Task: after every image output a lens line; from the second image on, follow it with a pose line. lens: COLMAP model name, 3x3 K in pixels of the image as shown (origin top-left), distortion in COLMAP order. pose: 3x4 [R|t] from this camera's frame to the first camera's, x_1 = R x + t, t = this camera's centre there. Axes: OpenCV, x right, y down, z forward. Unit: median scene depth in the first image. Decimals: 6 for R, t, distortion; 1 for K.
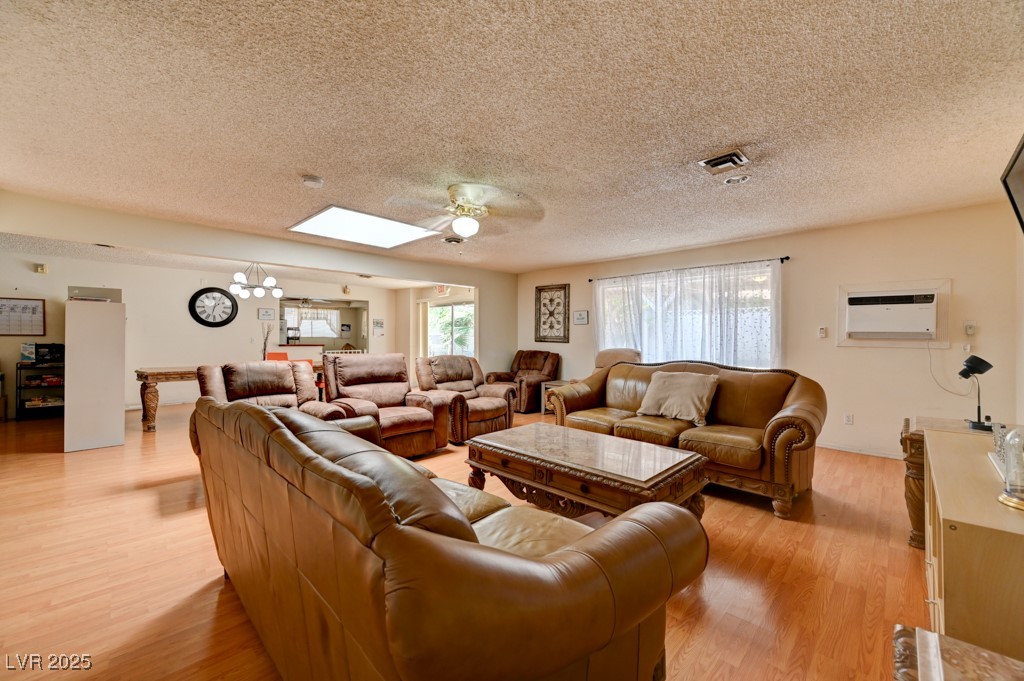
lens RADIAL K [[402.5, 0, 515.1], [0, 402.5, 338.0], [0, 0, 1]] dist [0.000974, -0.000211]
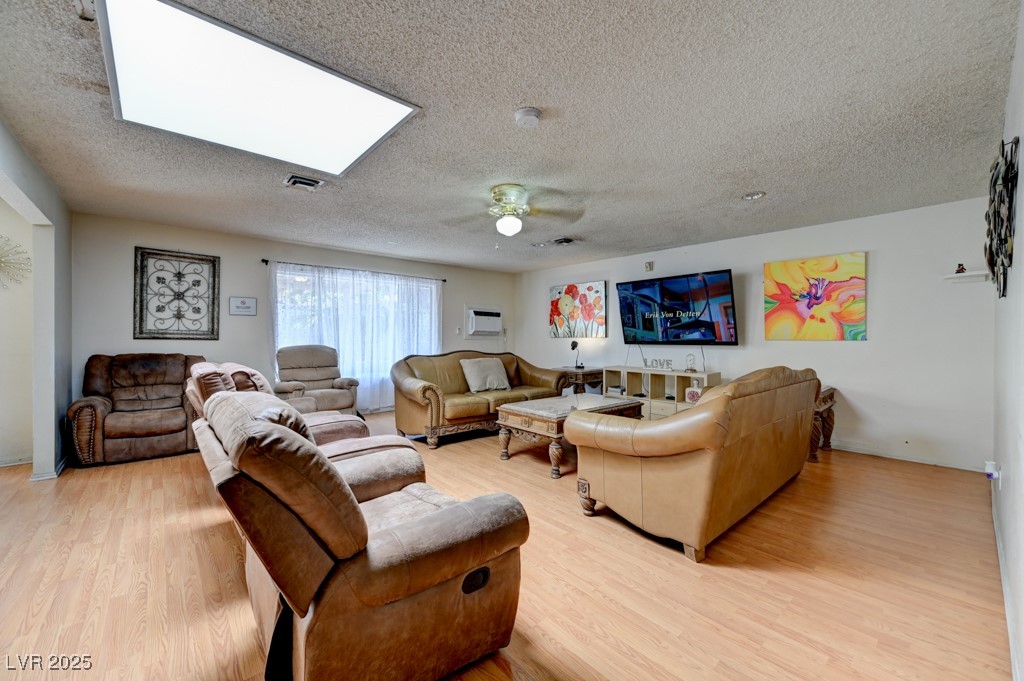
lens RADIAL K [[402.5, 0, 515.5], [0, 402.5, 338.1], [0, 0, 1]] dist [0.000974, -0.000211]
pose [[0.072521, -0.006711, 0.997344, -0.527560], [-0.002566, 0.999973, 0.006915, 0.002382], [-0.997364, -0.003060, 0.072502, 0.415957]]
